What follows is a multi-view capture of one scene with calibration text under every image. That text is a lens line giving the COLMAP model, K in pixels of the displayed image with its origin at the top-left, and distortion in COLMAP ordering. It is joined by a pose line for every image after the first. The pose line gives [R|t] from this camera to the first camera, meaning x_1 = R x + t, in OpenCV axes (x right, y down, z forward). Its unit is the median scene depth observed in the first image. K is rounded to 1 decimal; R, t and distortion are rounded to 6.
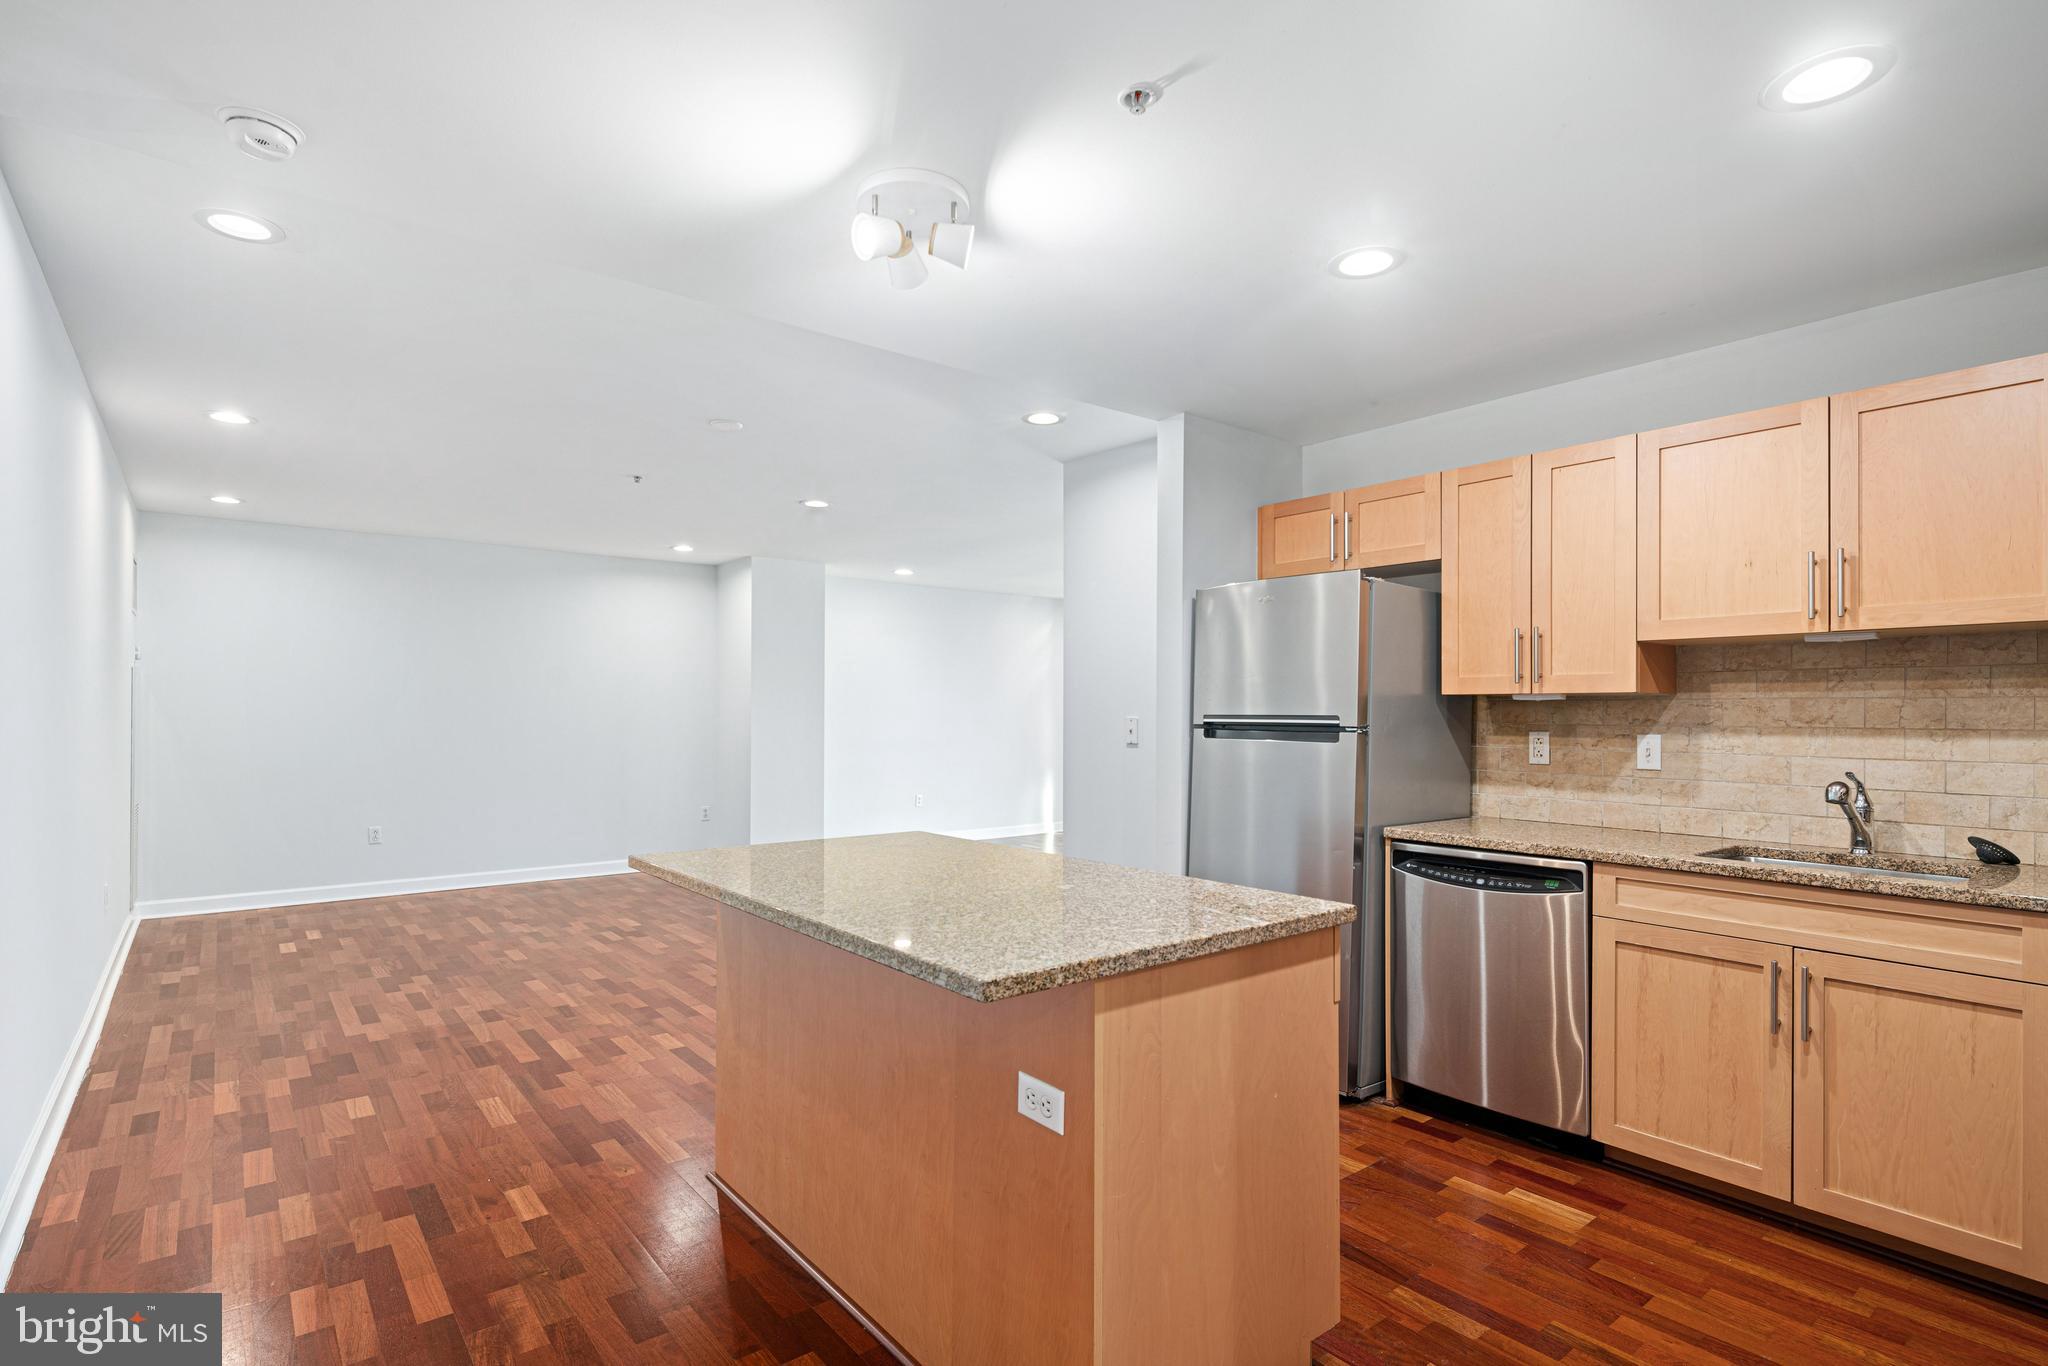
lens RADIAL K [[998.6, 0, 1018.9], [0, 998.6, 704.8], [0, 0, 1]] dist [-0.000166, 0.000231]
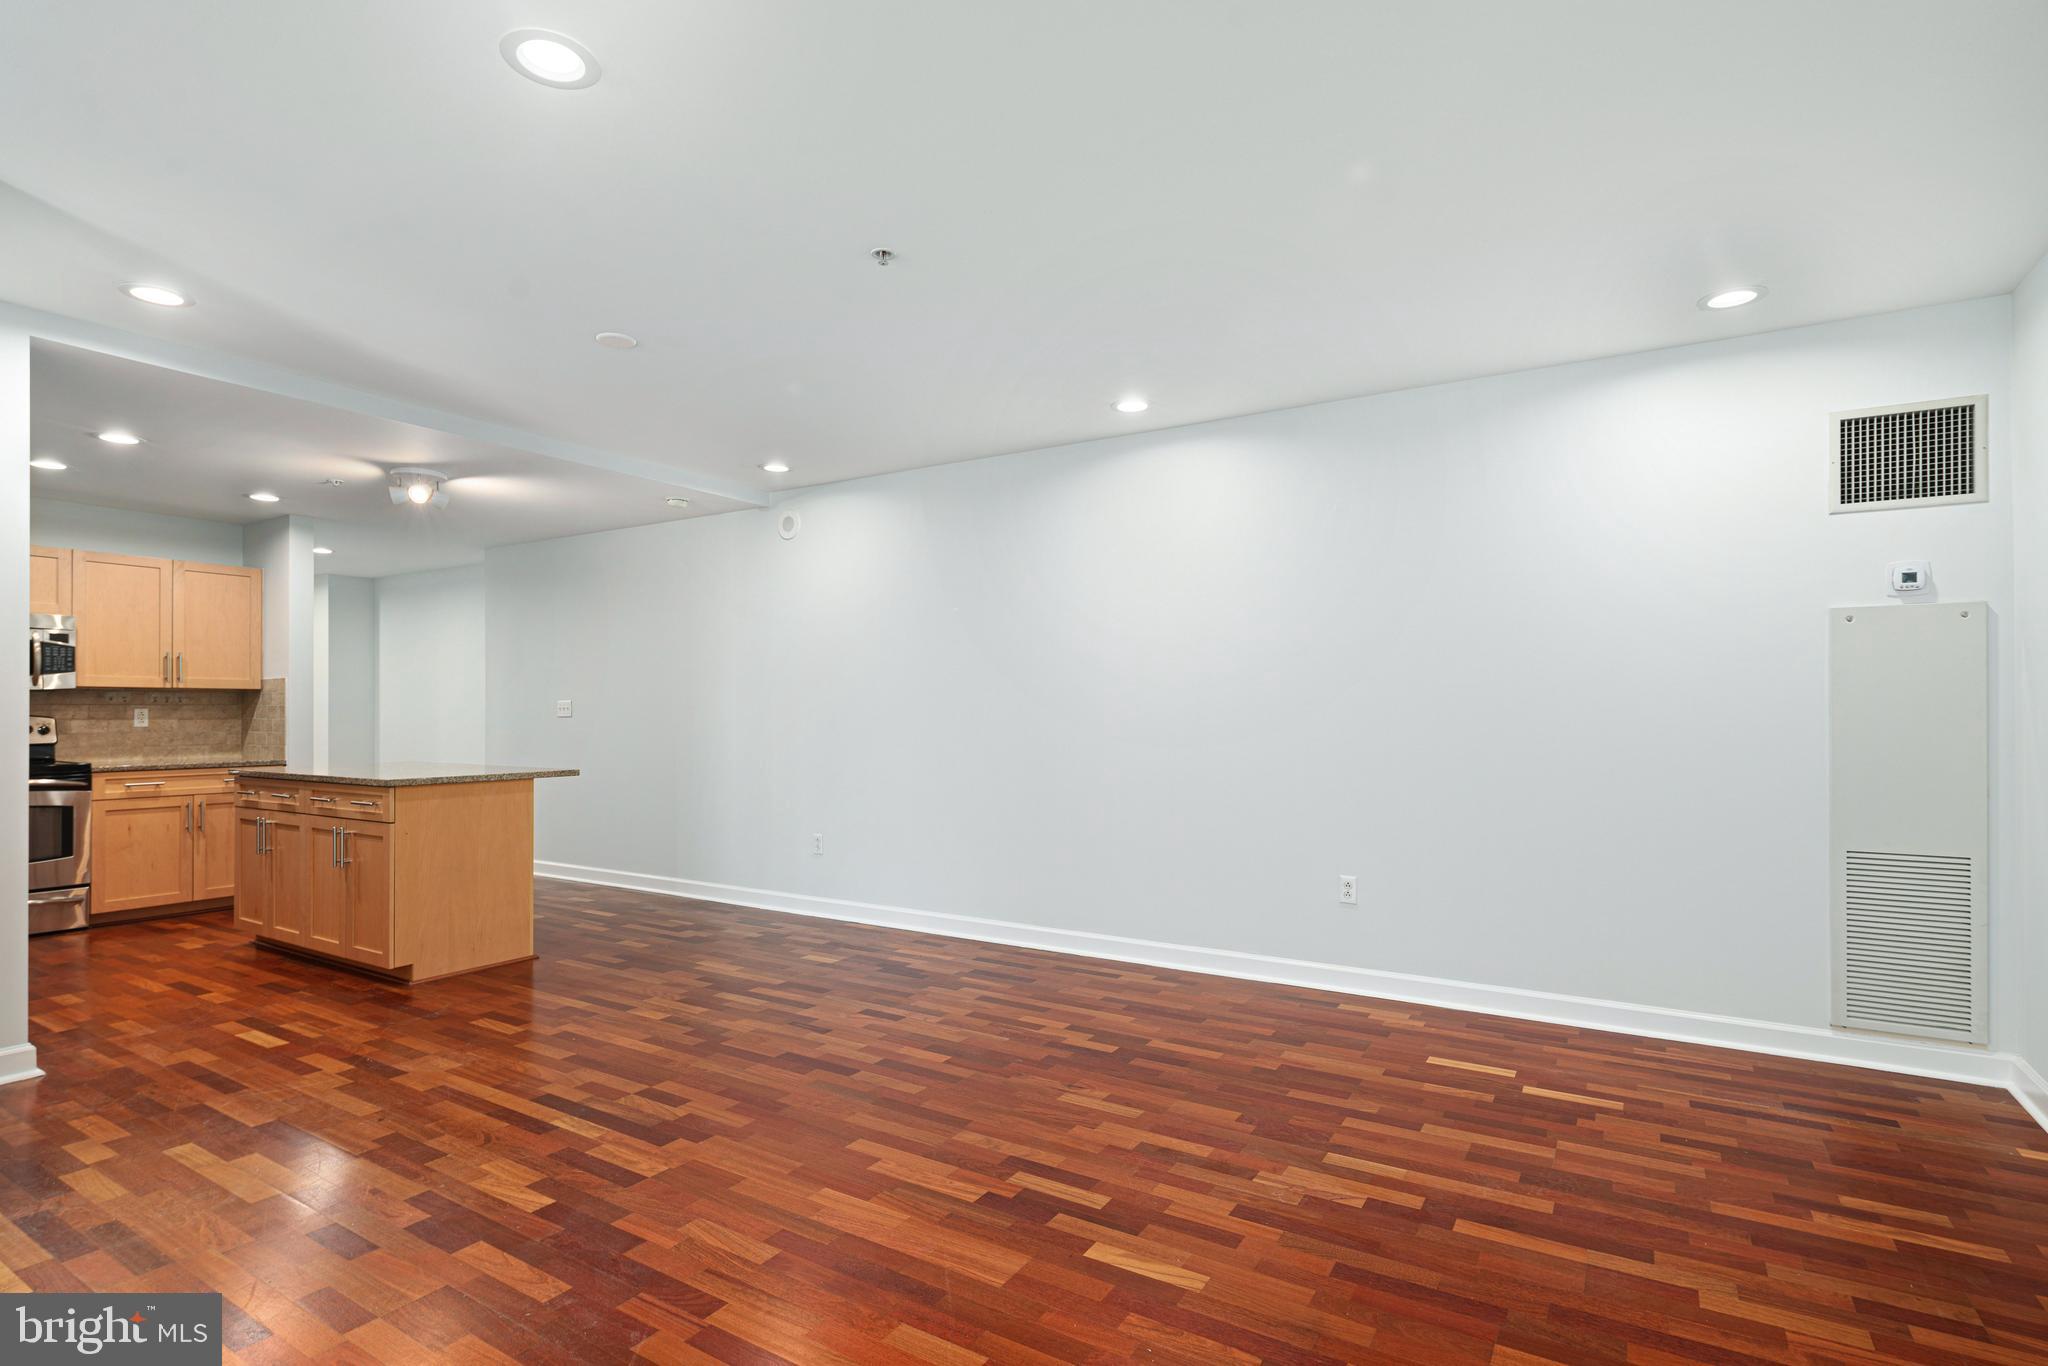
lens RADIAL K [[1010.3, 0, 1022.1], [0, 1010.3, 711.8], [0, 0, 1]] dist [0.002785, 0.000194]
pose [[-0.942586, 0.000939, -0.333961, -0.274136], [0.003967, 0.999957, -0.008387, 0.029151], [0.333939, -0.009231, -0.942550, 1.573690]]
